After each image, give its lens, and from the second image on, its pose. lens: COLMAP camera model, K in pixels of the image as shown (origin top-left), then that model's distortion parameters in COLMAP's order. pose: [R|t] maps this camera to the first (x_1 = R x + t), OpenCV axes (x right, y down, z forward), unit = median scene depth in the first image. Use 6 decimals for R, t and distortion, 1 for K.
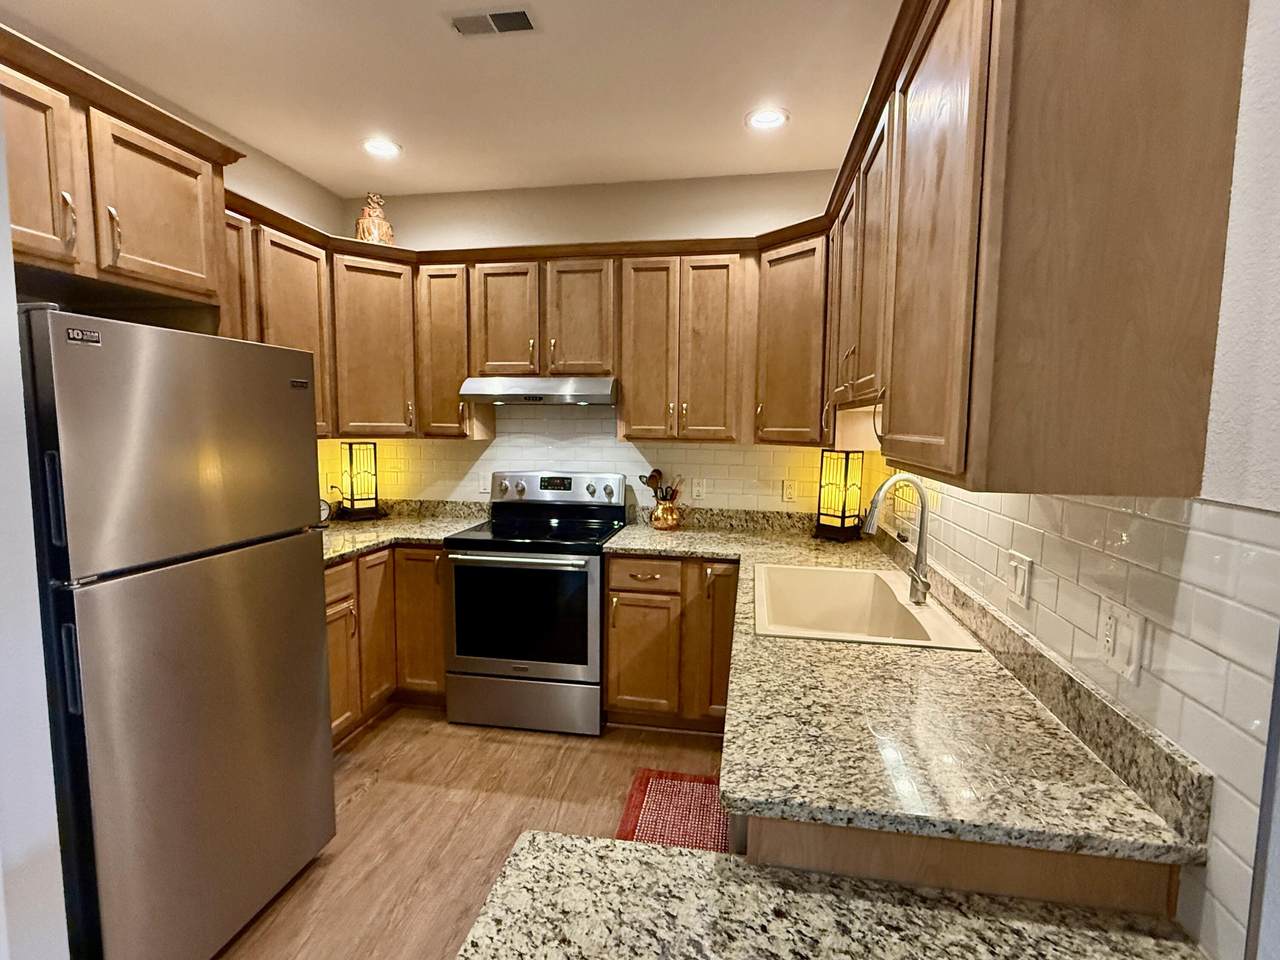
lens RADIAL K [[622.1, 0, 640.1], [0, 622.1, 481.3], [0, 0, 1]] dist [-0.001703, -0.001115]
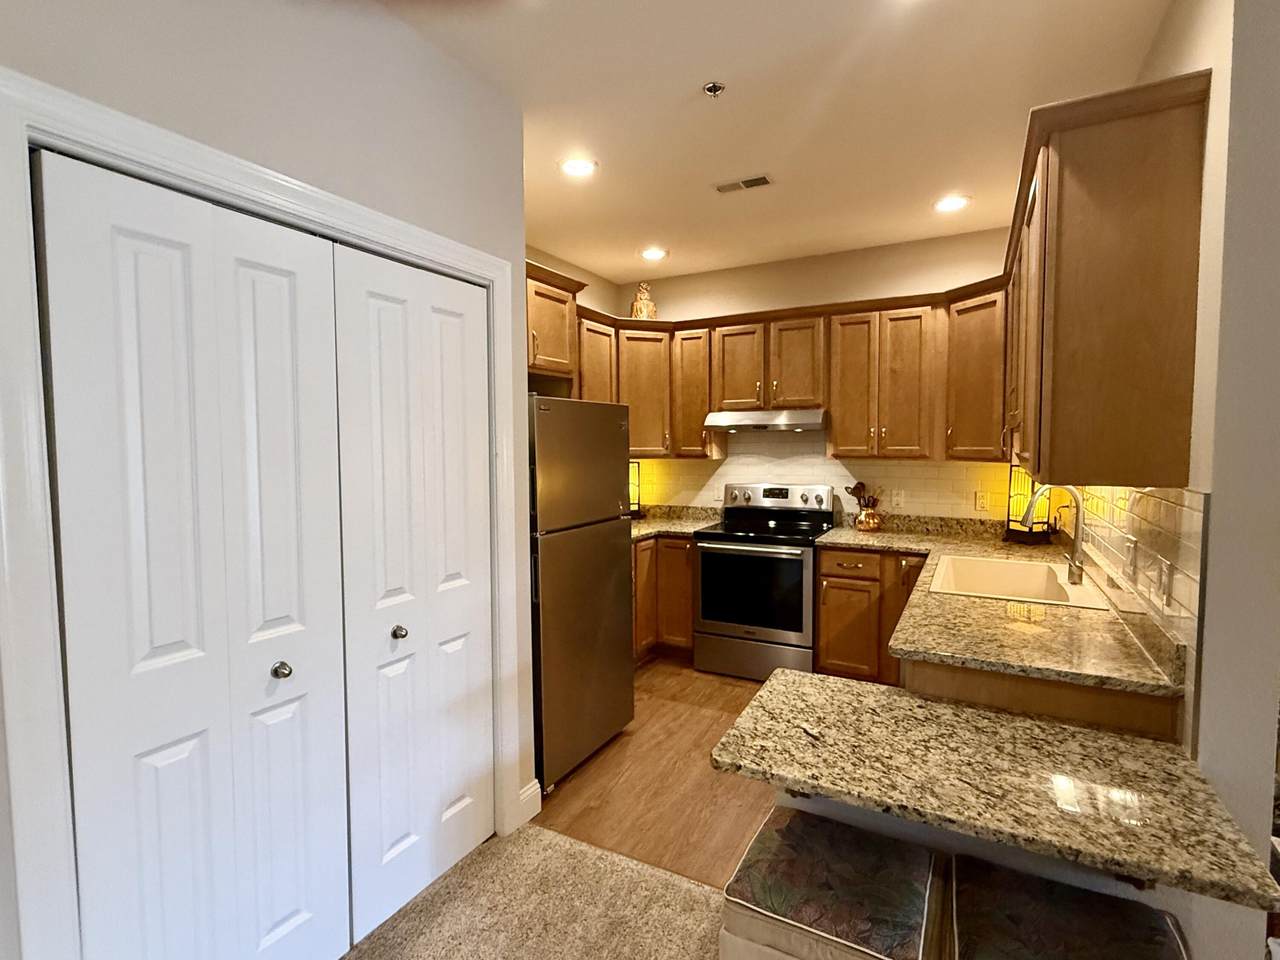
lens RADIAL K [[622.1, 0, 637.9], [0, 622.1, 479.0], [0, 0, 1]] dist [-0.001703, -0.001115]
pose [[0.947540, 0.000756, -0.319636, 0.004178], [-0.011978, 0.999379, -0.033143, 0.023562], [0.319413, 0.035233, 0.946960, -0.339065]]
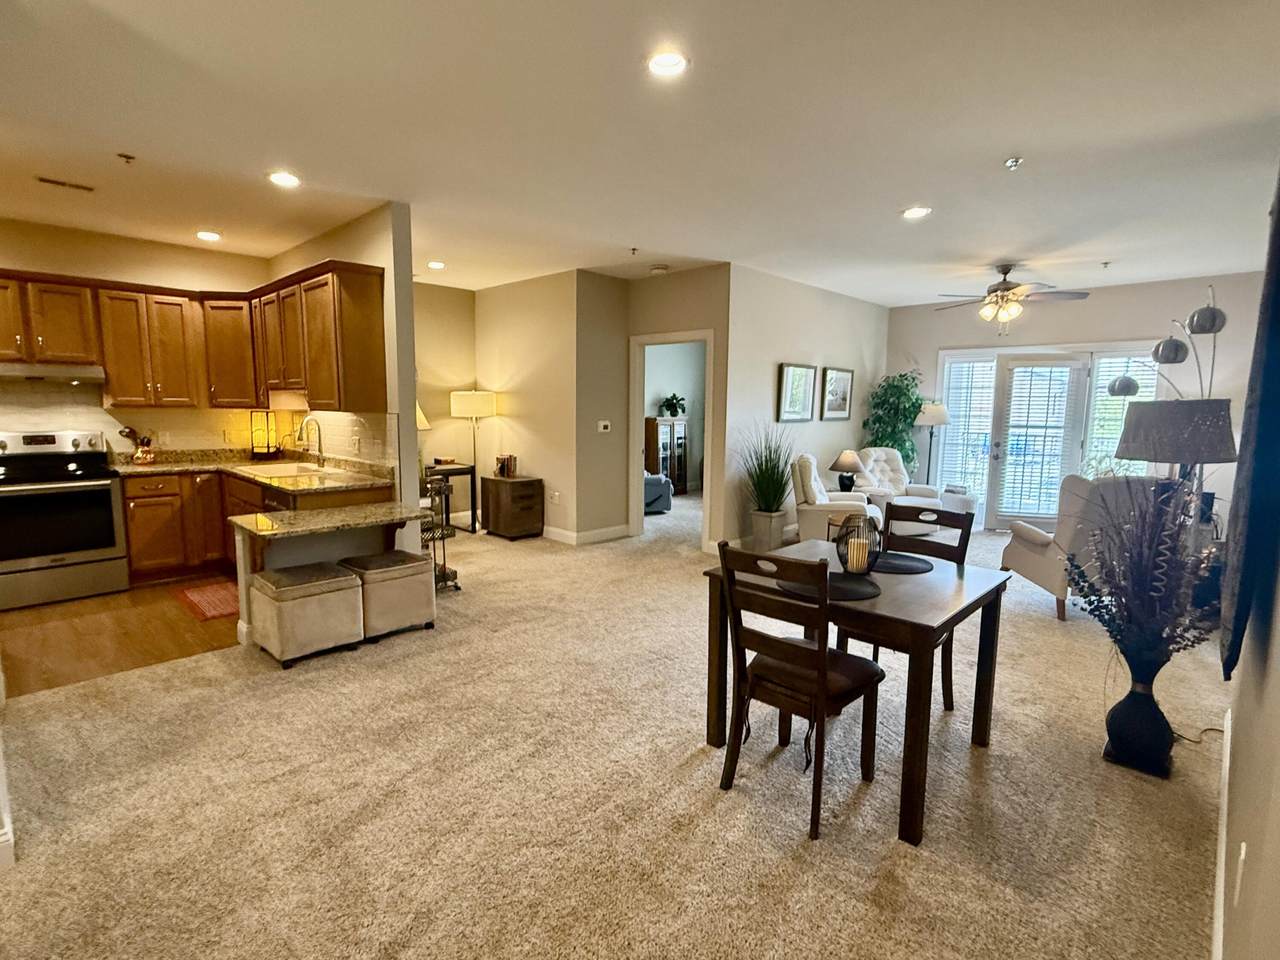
lens RADIAL K [[622.1, 0, 640.4], [0, 622.1, 487.1], [0, 0, 1]] dist [-0.001703, -0.001115]
pose [[0.560534, -0.112810, 0.820412, -0.623509], [0.069718, 0.993590, 0.088989, 0.092007], [-0.825191, 0.007316, 0.564806, -1.030673]]
